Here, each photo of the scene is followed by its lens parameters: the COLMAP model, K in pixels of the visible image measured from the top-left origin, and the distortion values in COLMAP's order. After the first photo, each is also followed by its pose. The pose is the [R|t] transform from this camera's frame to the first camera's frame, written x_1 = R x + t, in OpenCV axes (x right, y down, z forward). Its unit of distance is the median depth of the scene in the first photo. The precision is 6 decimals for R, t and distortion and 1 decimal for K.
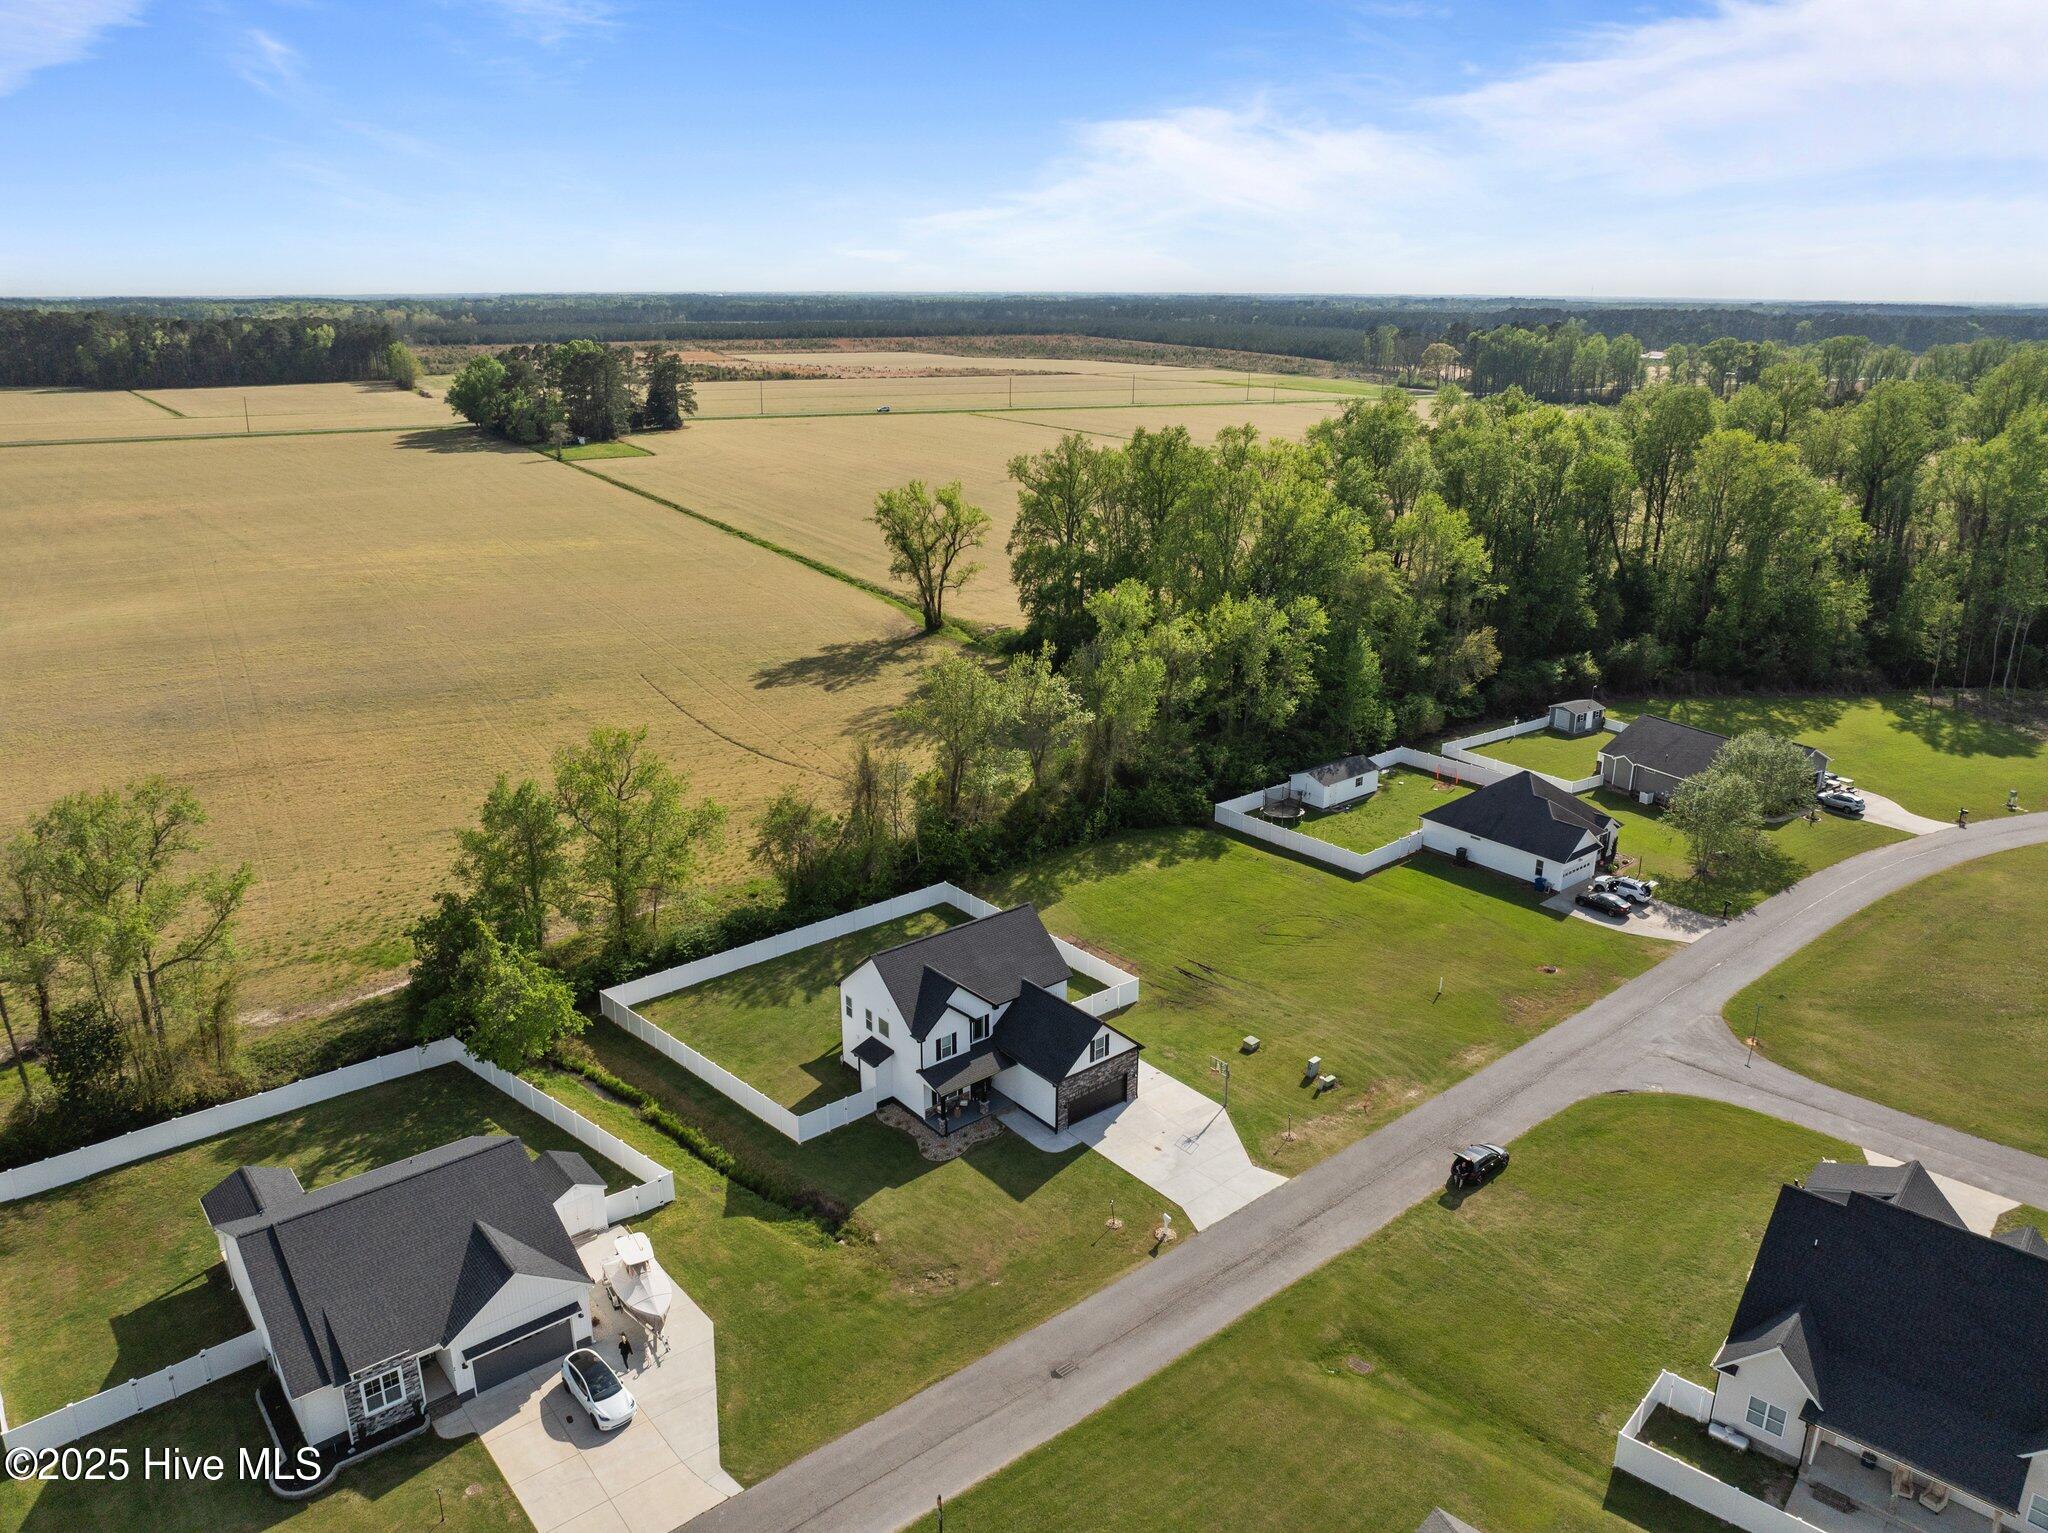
lens RADIAL K [[1431.5, 0, 1024.0], [0, 1431.5, 766.5], [0, 0, 1]] dist [-0.031810, -0.001014]
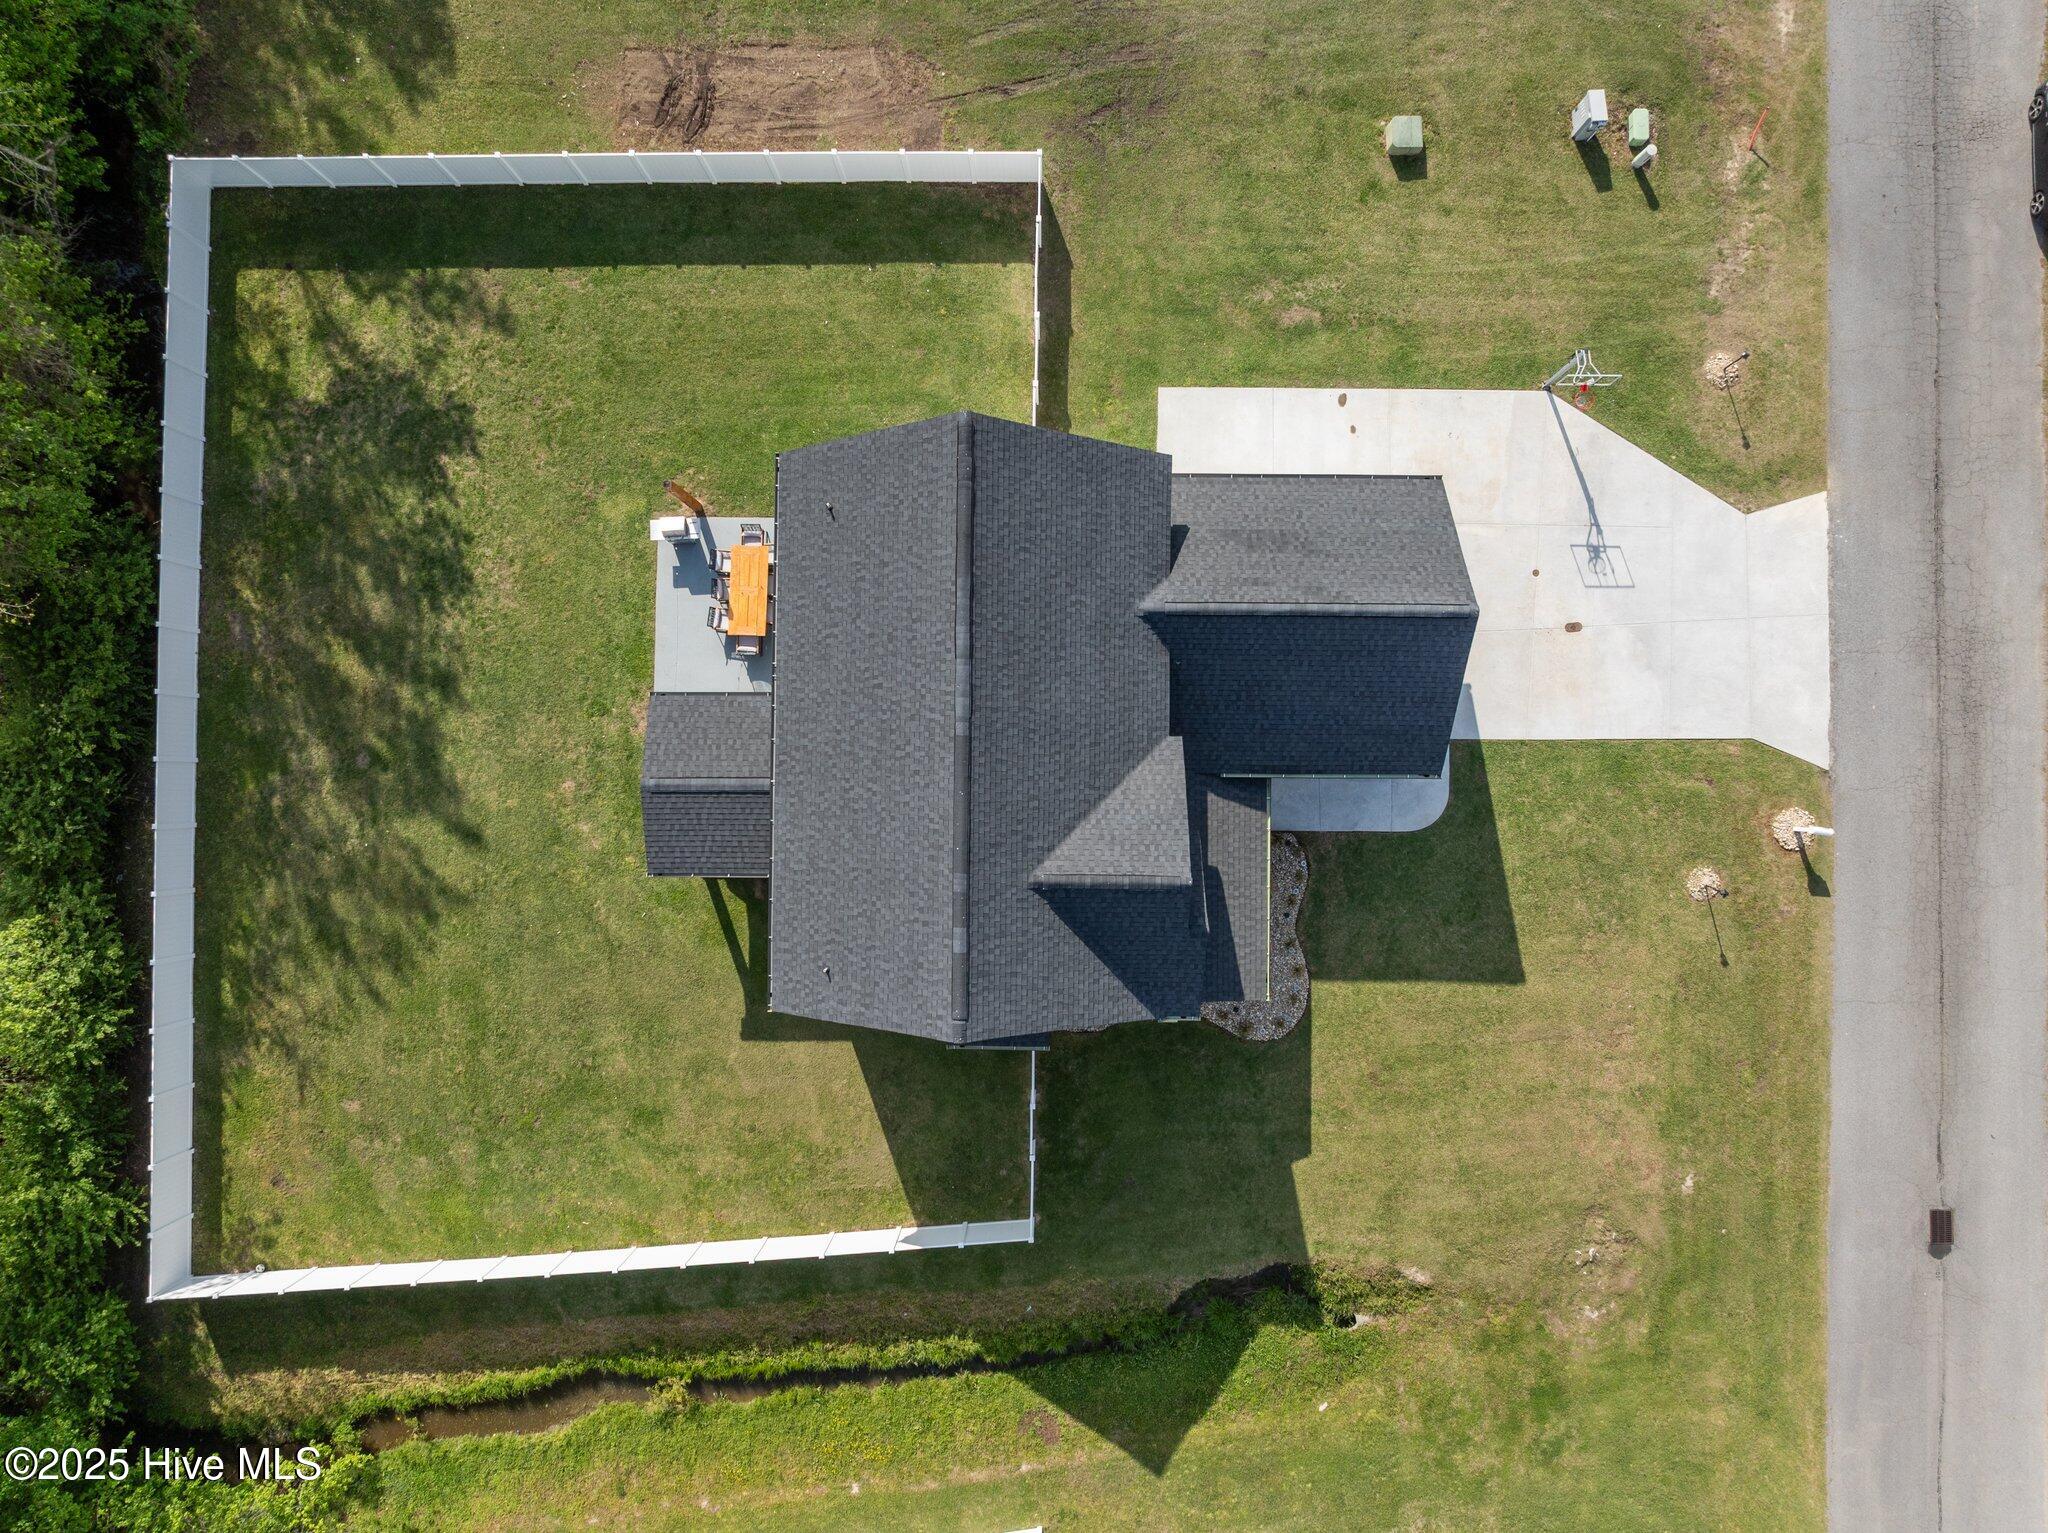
lens RADIAL K [[1432.9, 0, 1024.0], [0, 1432.9, 766.5], [0, 0, 1]] dist [-0.005059, -0.001440]
pose [[0.648255, -0.761422, -0.001419, -0.050345], [0.264708, 0.223617, 0.938043, -0.190133], [-0.713930, -0.608467, 0.346515, 0.928987]]
